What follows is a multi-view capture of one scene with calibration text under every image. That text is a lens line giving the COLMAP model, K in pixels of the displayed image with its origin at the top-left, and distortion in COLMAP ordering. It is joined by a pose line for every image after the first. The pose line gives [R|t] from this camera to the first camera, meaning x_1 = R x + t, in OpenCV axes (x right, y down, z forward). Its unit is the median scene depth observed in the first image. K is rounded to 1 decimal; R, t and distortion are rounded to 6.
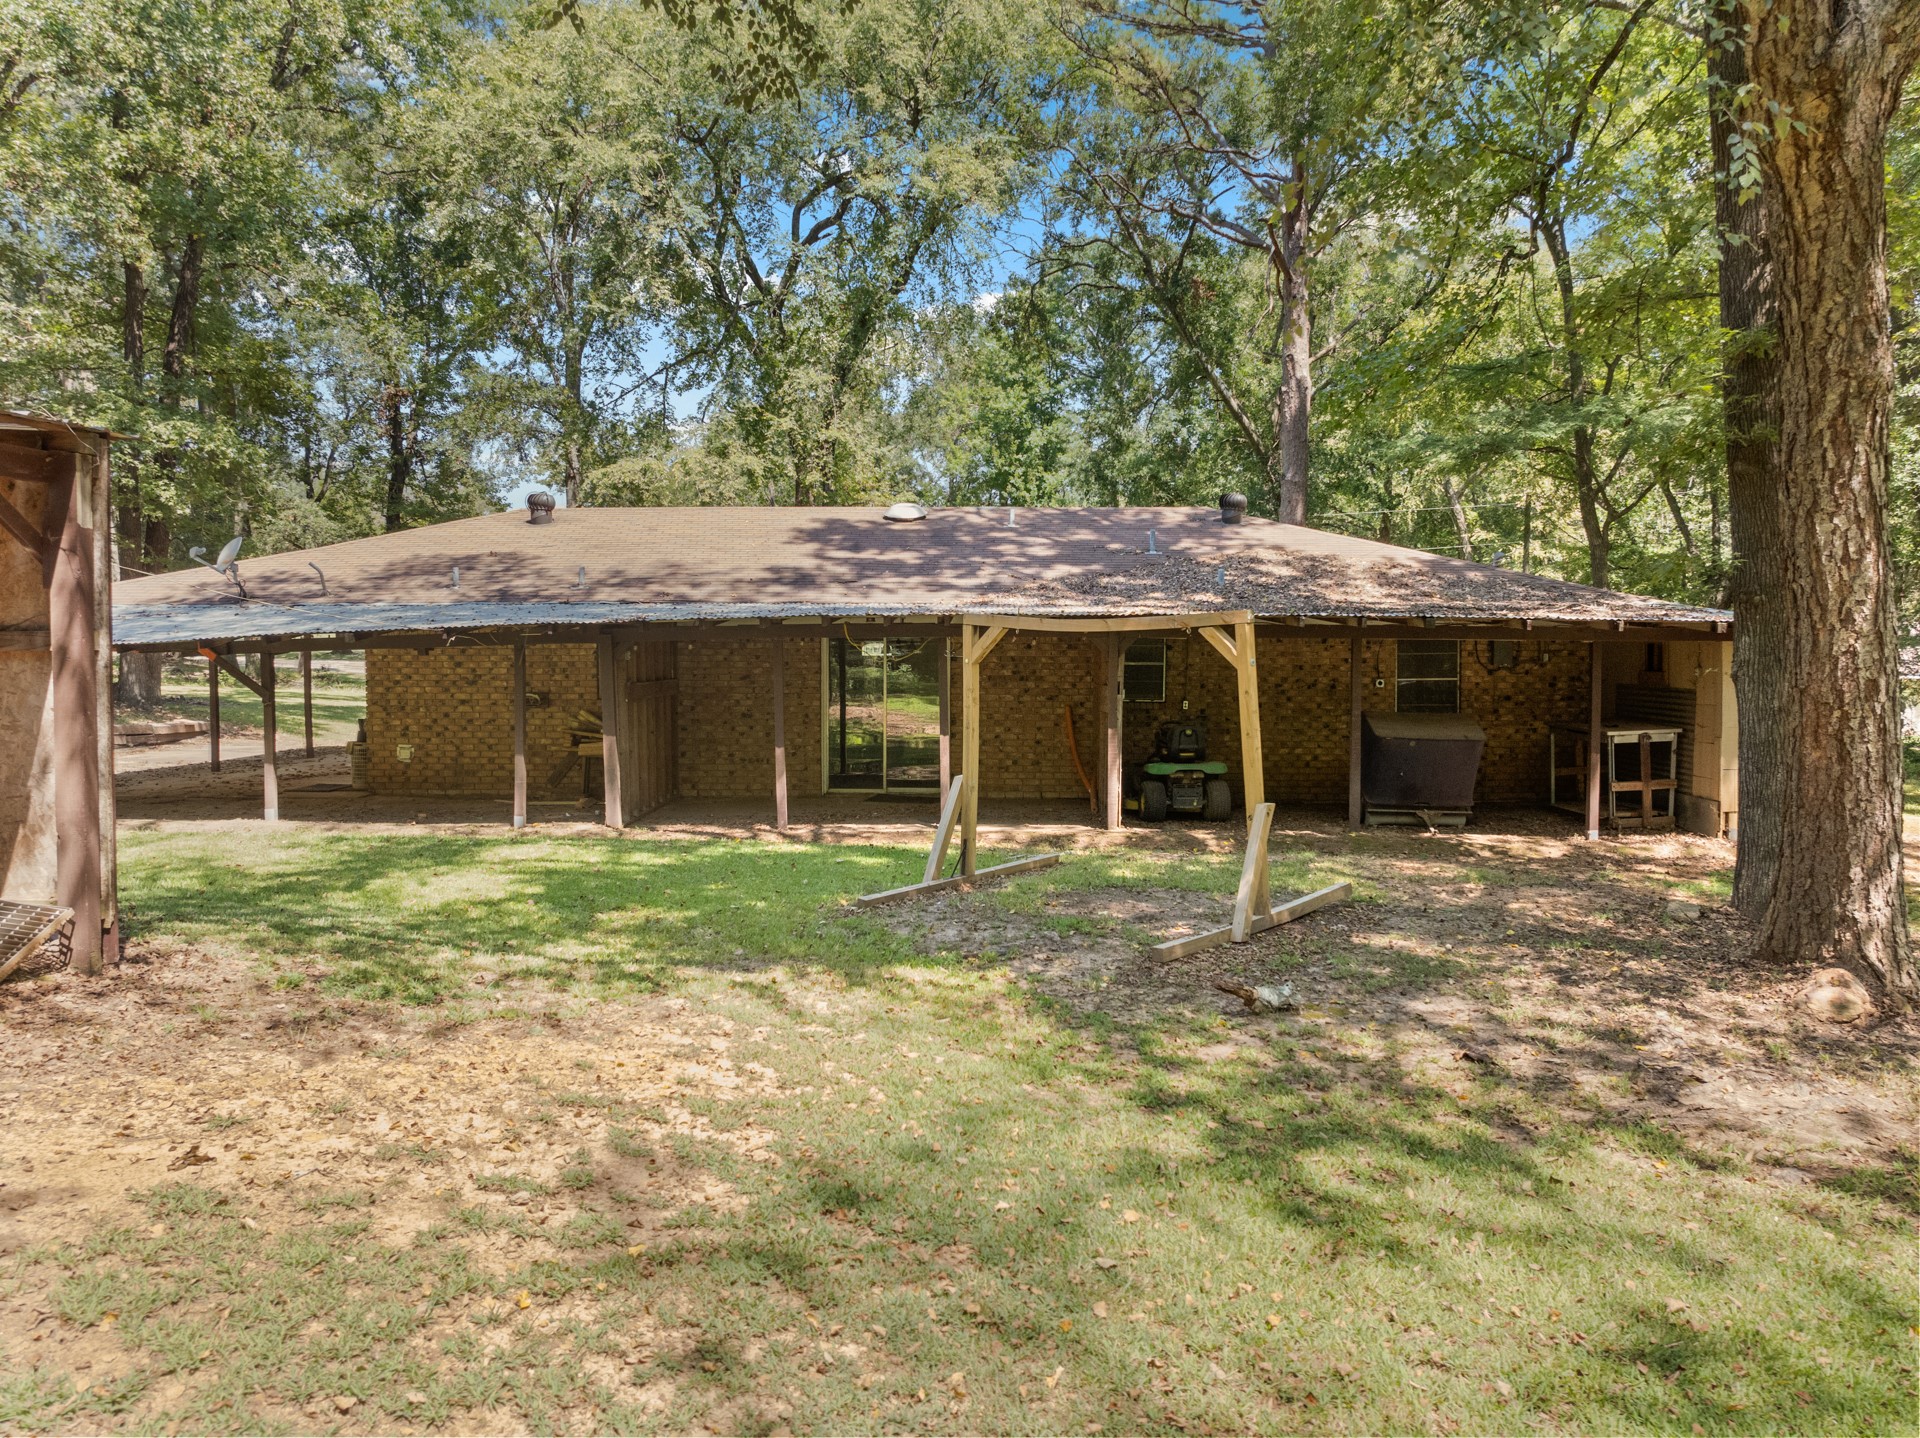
lens RADIAL K [[1398.2, 0, 959.8], [0, 1398.2, 713.2], [0, 0, 1]] dist [-0.041843, 0.041524]
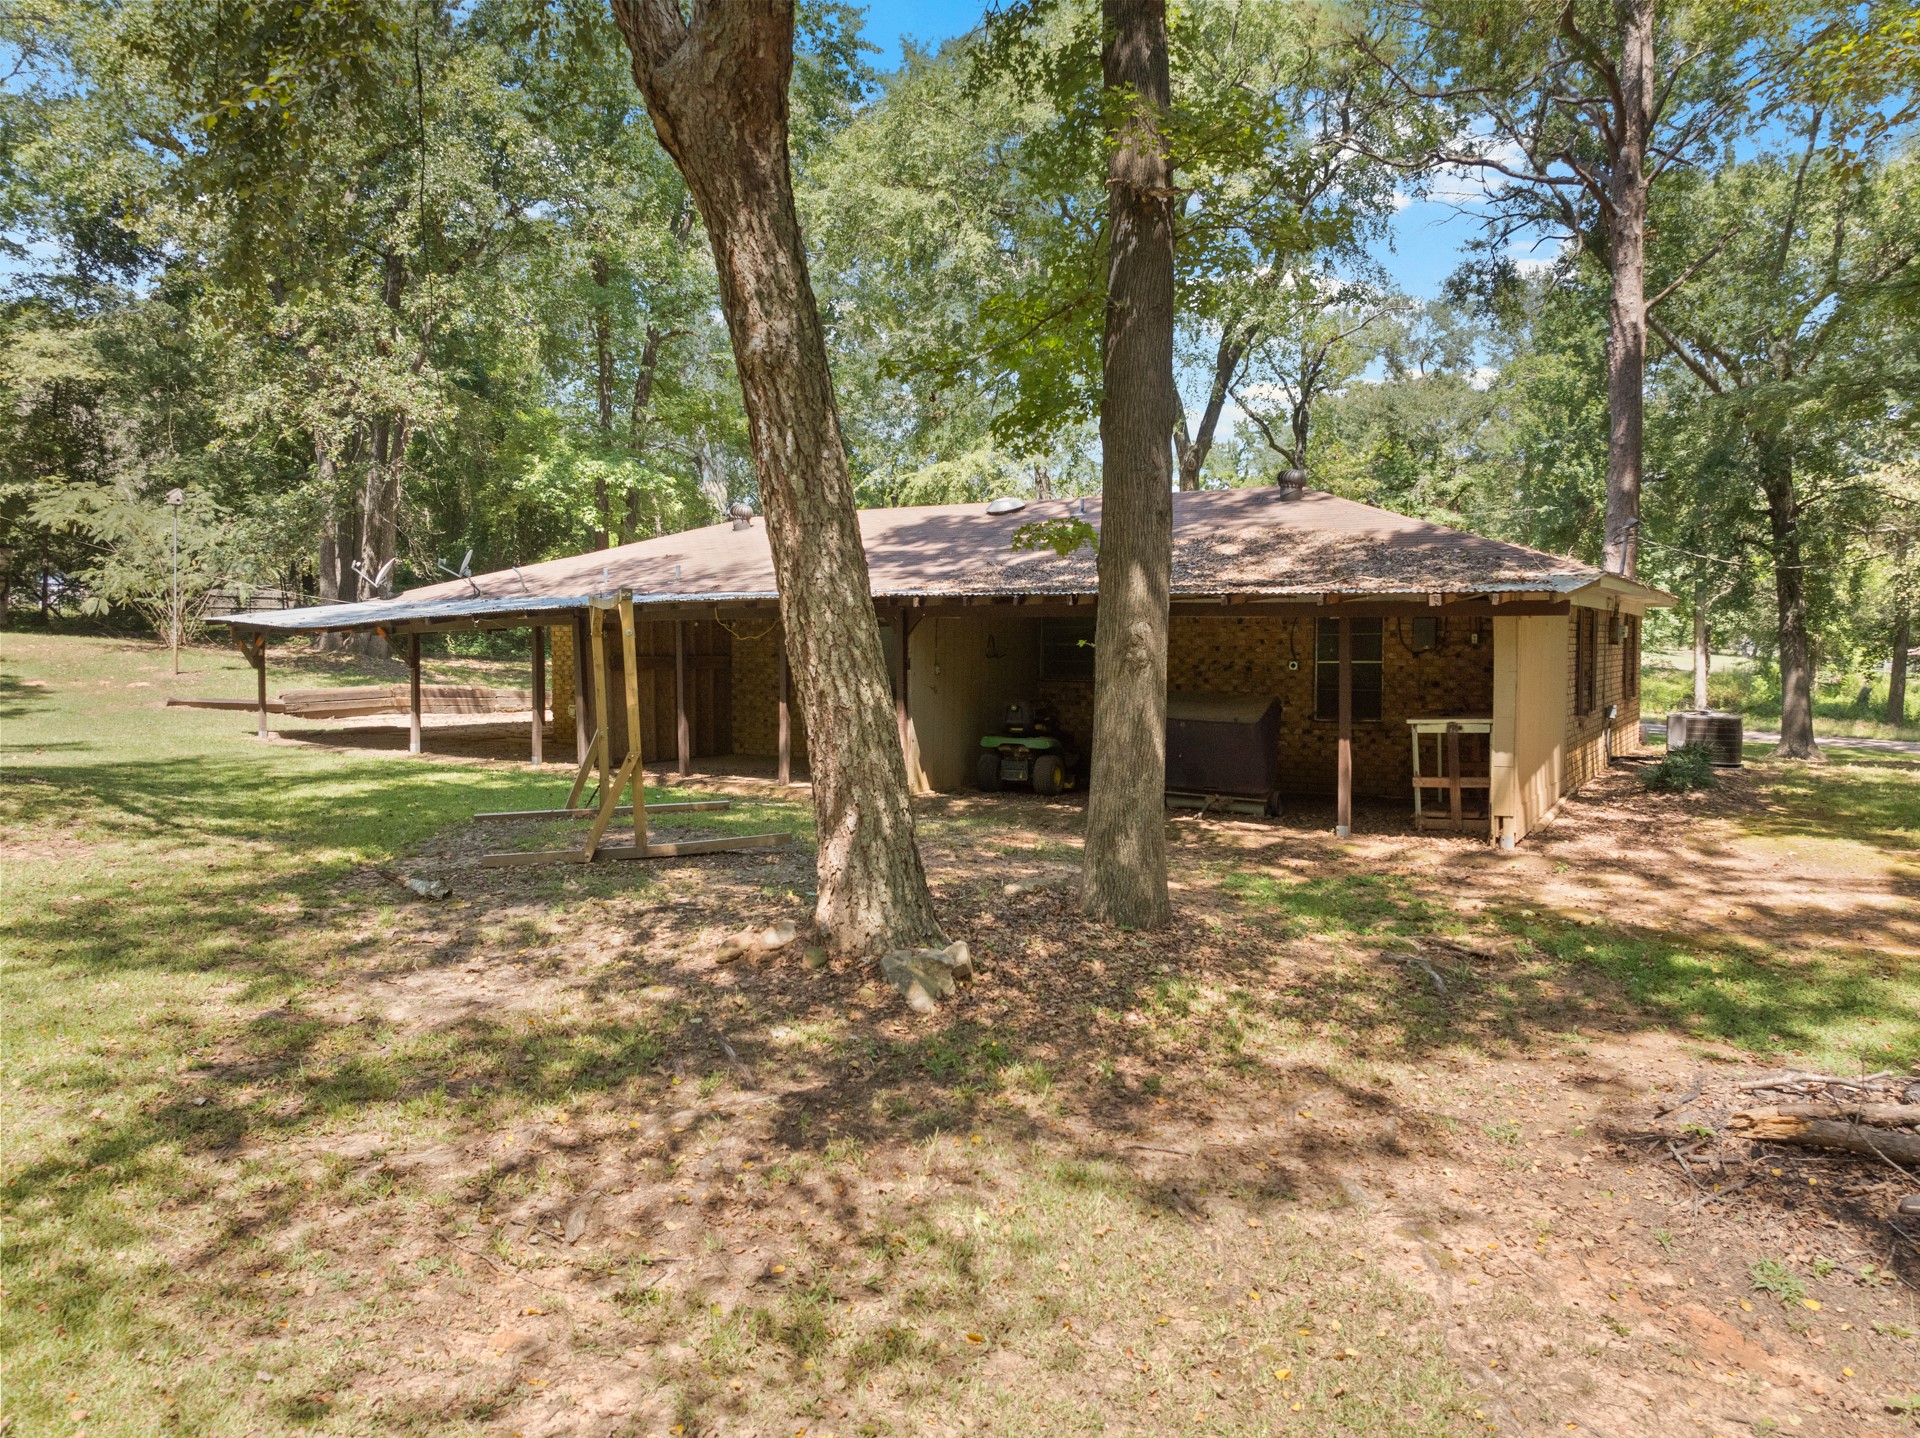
lens RADIAL K [[1398.2, 0, 955.3], [0, 1398.2, 703.6], [0, 0, 1]] dist [-0.041843, 0.041524]
pose [[0.853132, 0.024912, -0.521101, 0.664147], [-0.026548, 0.999638, 0.004326, 0.006619], [0.521020, 0.010143, 0.853484, 0.083119]]
